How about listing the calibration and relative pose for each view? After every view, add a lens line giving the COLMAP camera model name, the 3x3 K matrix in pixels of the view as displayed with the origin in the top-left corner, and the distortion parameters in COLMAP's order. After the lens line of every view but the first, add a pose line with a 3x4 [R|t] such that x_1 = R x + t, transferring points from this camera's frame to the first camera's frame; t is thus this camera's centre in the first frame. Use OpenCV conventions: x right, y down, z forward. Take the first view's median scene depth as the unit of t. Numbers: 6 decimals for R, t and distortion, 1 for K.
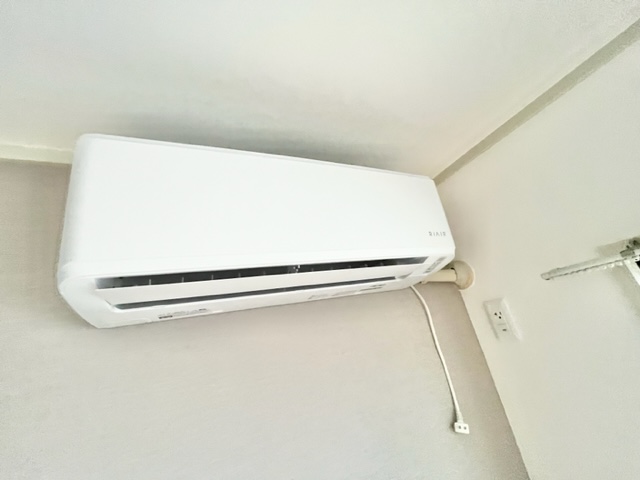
lens RADIAL K [[259.4, 0, 318.9], [0, 259.4, 240.1], [0, 0, 1]] dist [-0.000239, -0.000091]
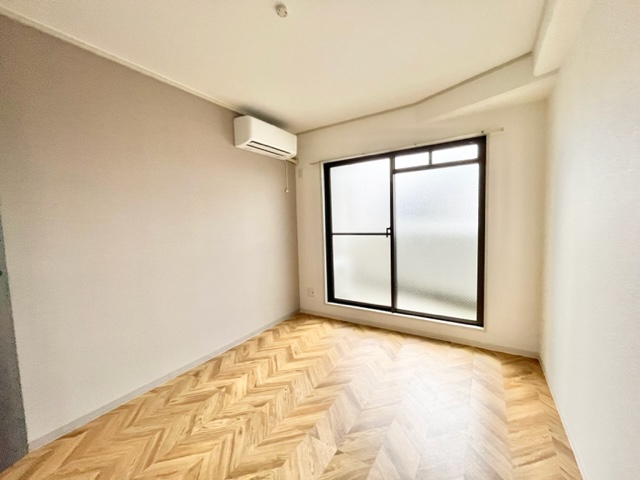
lens RADIAL K [[259.4, 0, 318.9], [0, 259.4, 240.1], [0, 0, 1]] dist [-0.000239, -0.000091]
pose [[0.826007, 0.120598, 0.550607, -1.791629], [-0.309007, 0.913856, 0.263404, 0.119409], [-0.471410, -0.387715, 0.792117, -4.121157]]
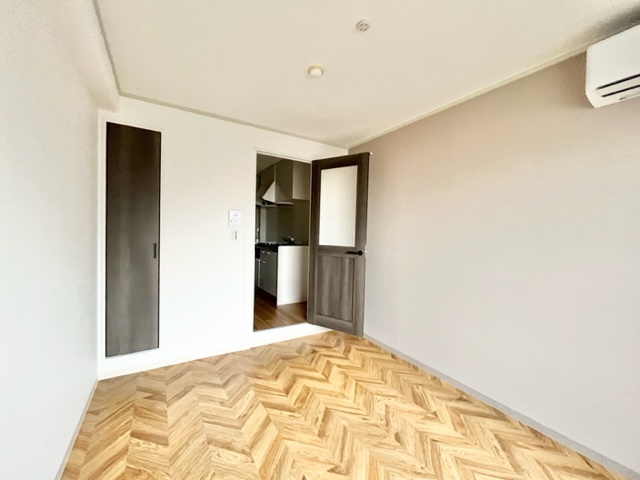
lens RADIAL K [[259.4, 0, 318.9], [0, 259.4, 240.1], [0, 0, 1]] dist [-0.000239, -0.000091]
pose [[0.124293, 0.216240, -0.968396, 1.754640], [0.301292, 0.921659, 0.244474, 0.033609], [0.945397, -0.322156, 0.049404, -2.338412]]
